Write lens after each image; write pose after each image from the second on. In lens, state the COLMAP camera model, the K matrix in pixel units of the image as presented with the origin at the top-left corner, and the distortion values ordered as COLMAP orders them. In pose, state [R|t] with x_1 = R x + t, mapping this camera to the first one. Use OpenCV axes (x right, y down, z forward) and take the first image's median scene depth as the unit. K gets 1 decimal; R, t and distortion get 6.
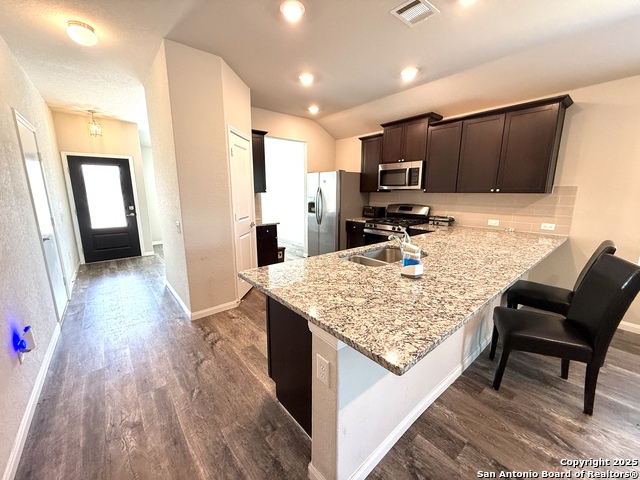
lens RADIAL K [[255.2, 0, 317.7], [0, 255.2, 238.9], [0, 0, 1]] dist [-0.000098, 0.000421]
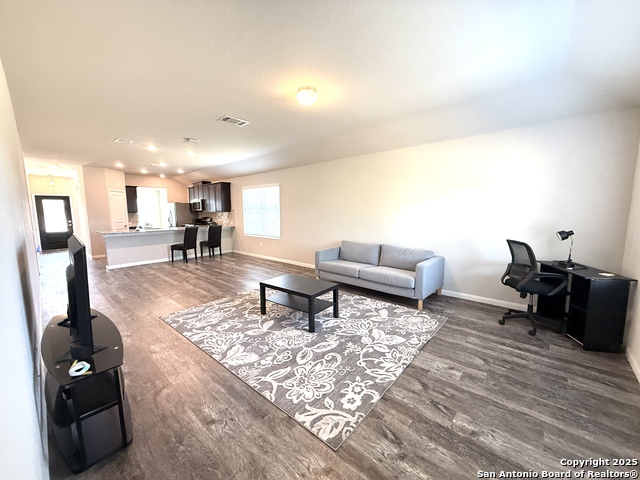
lens RADIAL K [[241.8, 0, 320.0], [0, 241.8, 240.0], [0, 0, 1]] dist [0.000901, 0.000245]
pose [[0.988553, -0.026661, 0.148498, 1.066831], [0.036727, 0.997179, -0.065459, 0.259342], [-0.146334, 0.070163, 0.986744, -1.329635]]
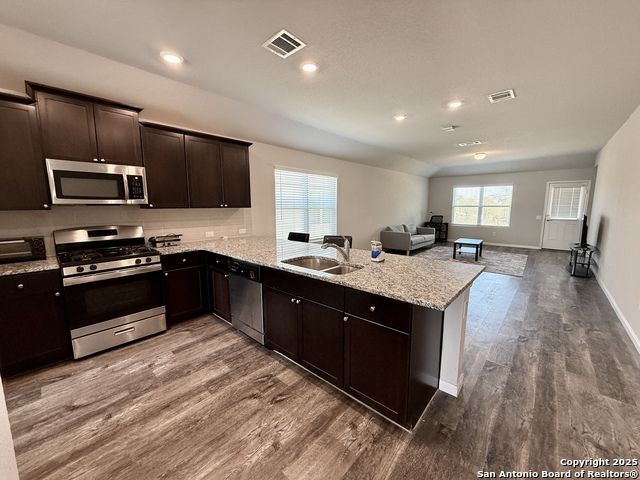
lens RADIAL K [[255.2, 0, 317.7], [0, 255.2, 238.9], [0, 0, 1]] dist [-0.000098, 0.000421]
pose [[-0.135426, -0.130689, 0.982130, -0.388739], [0.185569, 0.970375, 0.154713, -0.104783], [-0.973254, 0.203205, -0.107162, 0.541092]]
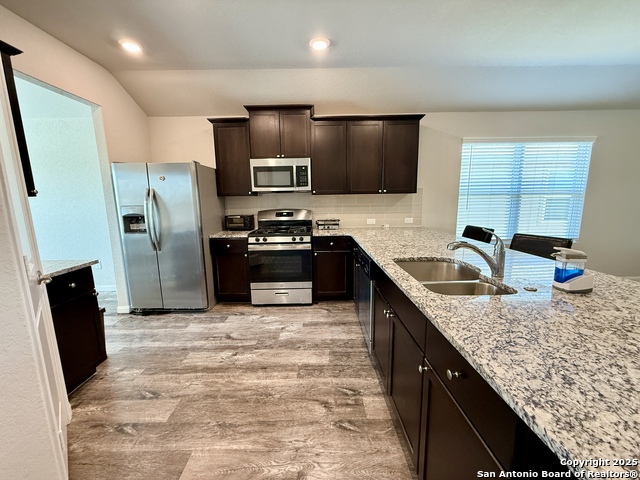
lens RADIAL K [[255.2, 0, 317.7], [0, 255.2, 238.9], [0, 0, 1]] dist [-0.000098, 0.000421]
pose [[0.636254, -0.131963, 0.760110, -0.239339], [0.159385, 0.986491, 0.037852, -0.054877], [-0.754836, 0.097066, 0.648691, 0.385849]]
